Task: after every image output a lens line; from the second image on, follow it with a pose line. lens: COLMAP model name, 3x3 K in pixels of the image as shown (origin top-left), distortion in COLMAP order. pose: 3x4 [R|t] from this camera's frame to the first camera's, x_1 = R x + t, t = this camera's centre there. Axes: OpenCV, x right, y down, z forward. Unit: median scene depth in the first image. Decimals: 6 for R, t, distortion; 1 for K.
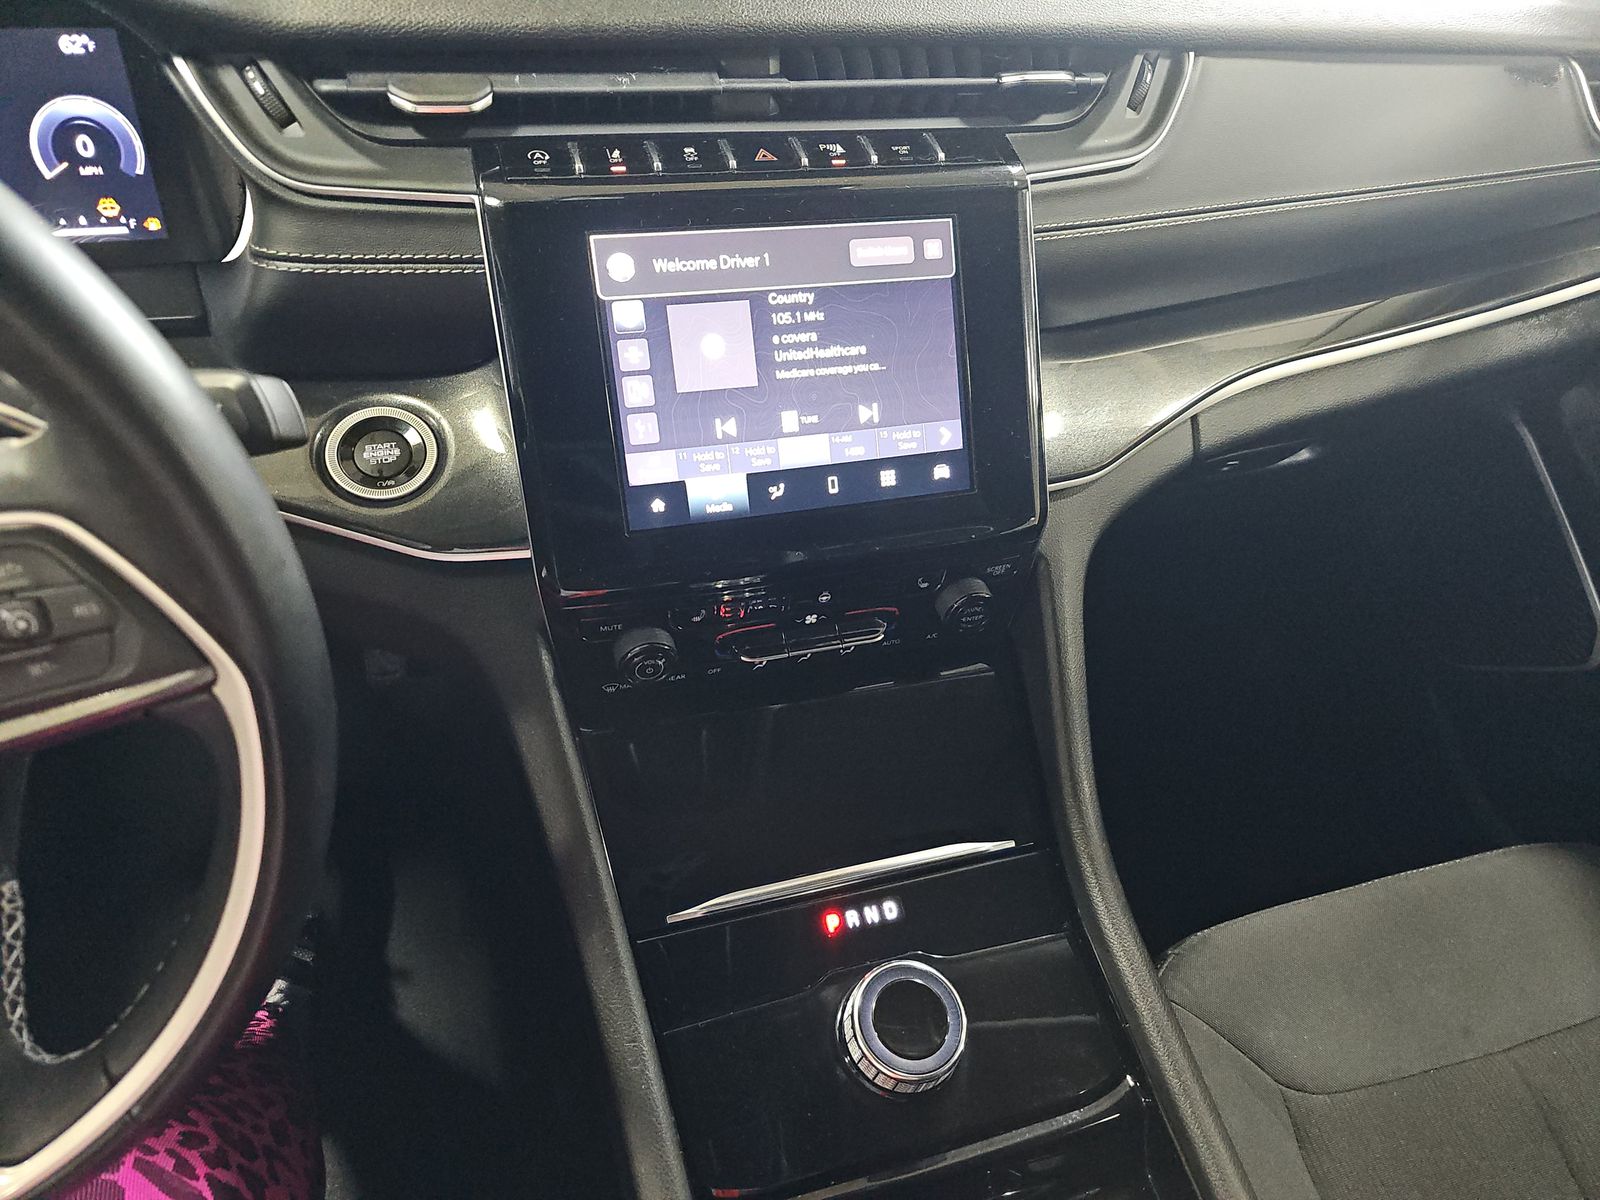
lens RADIAL K [[1048.2, 0, 795.1], [0, 1048.2, 605.0], [0, 0, 1]] dist [0.004041, -0.024483]
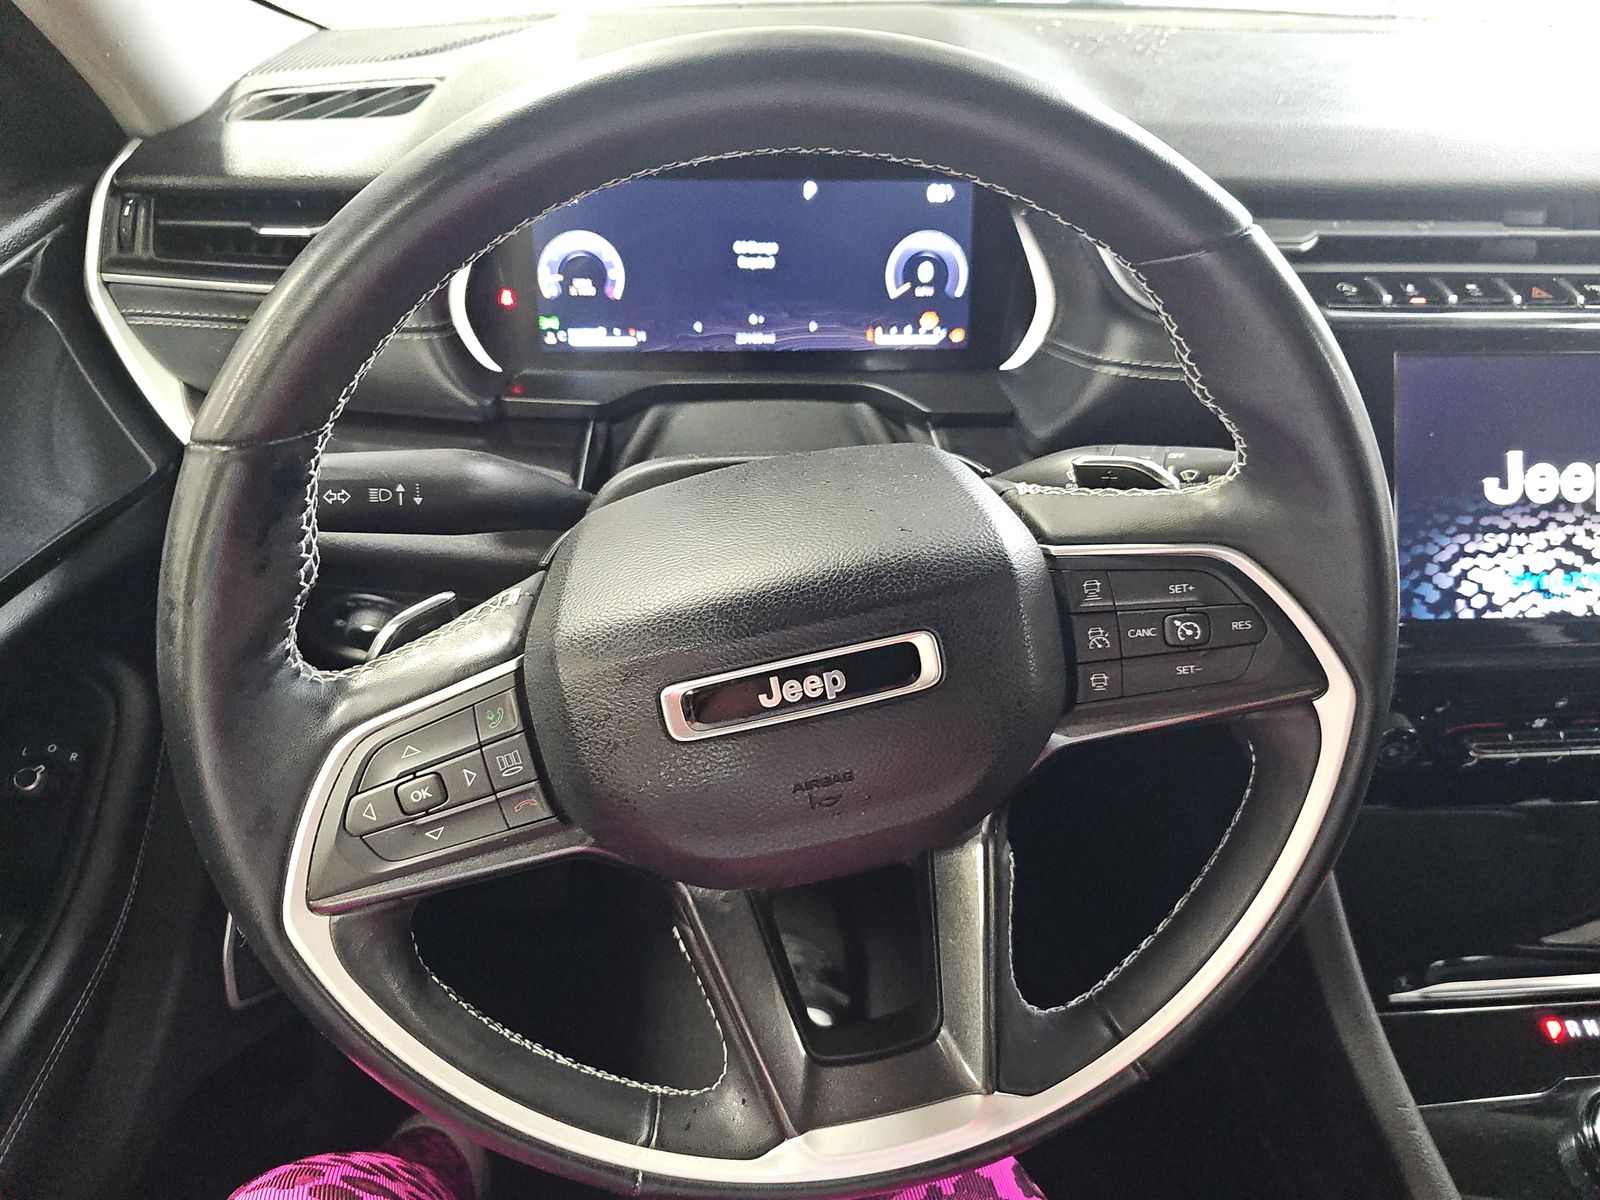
lens RADIAL K [[1048.2, 0, 792.2], [0, 1048.2, 587.4], [0, 0, 1]] dist [0.004041, -0.024483]
pose [[0.970012, 0.081142, -0.229112, -0.517112], [-0.110801, 0.986609, -0.119692, 0.094867], [0.216332, 0.141489, 0.966013, -0.184307]]
